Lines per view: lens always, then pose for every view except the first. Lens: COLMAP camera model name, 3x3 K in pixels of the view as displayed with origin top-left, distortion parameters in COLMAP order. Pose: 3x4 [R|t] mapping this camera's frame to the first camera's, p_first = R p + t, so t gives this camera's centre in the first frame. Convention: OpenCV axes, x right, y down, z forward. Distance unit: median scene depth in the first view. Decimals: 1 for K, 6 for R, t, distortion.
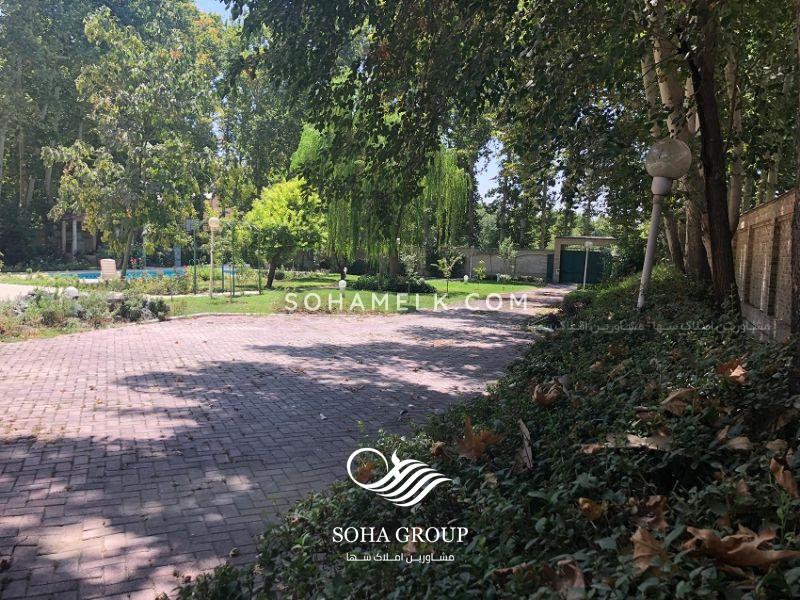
lens RADIAL K [[638.9, 0, 402.9], [0, 638.9, 290.6], [0, 0, 1]] dist [0.041822, -0.066361]
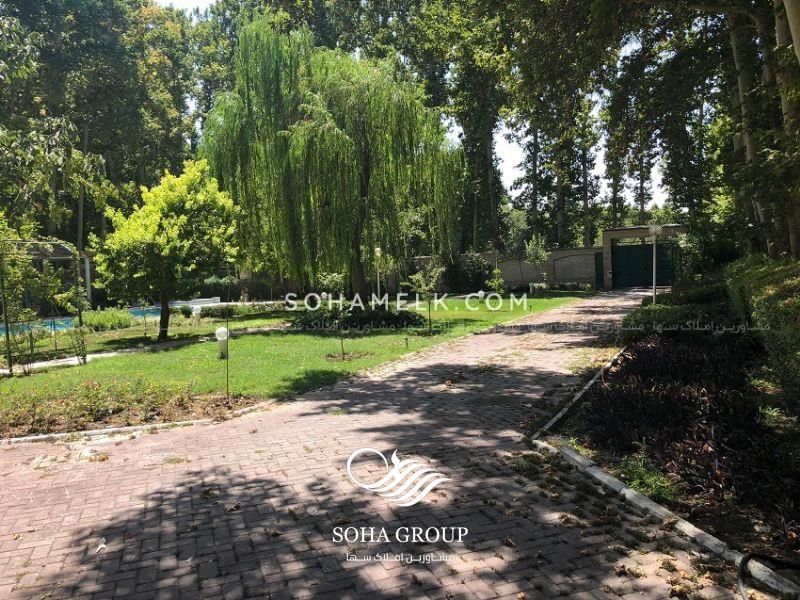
lens RADIAL K [[641.3, 0, 400.2], [0, 641.3, 289.6], [0, 0, 1]] dist [-0.000889, -0.007296]
pose [[0.993206, -0.083468, -0.081082, 0.045188], [0.081462, 0.996290, -0.027750, -0.008476], [0.083098, 0.020956, 0.996321, 0.181314]]
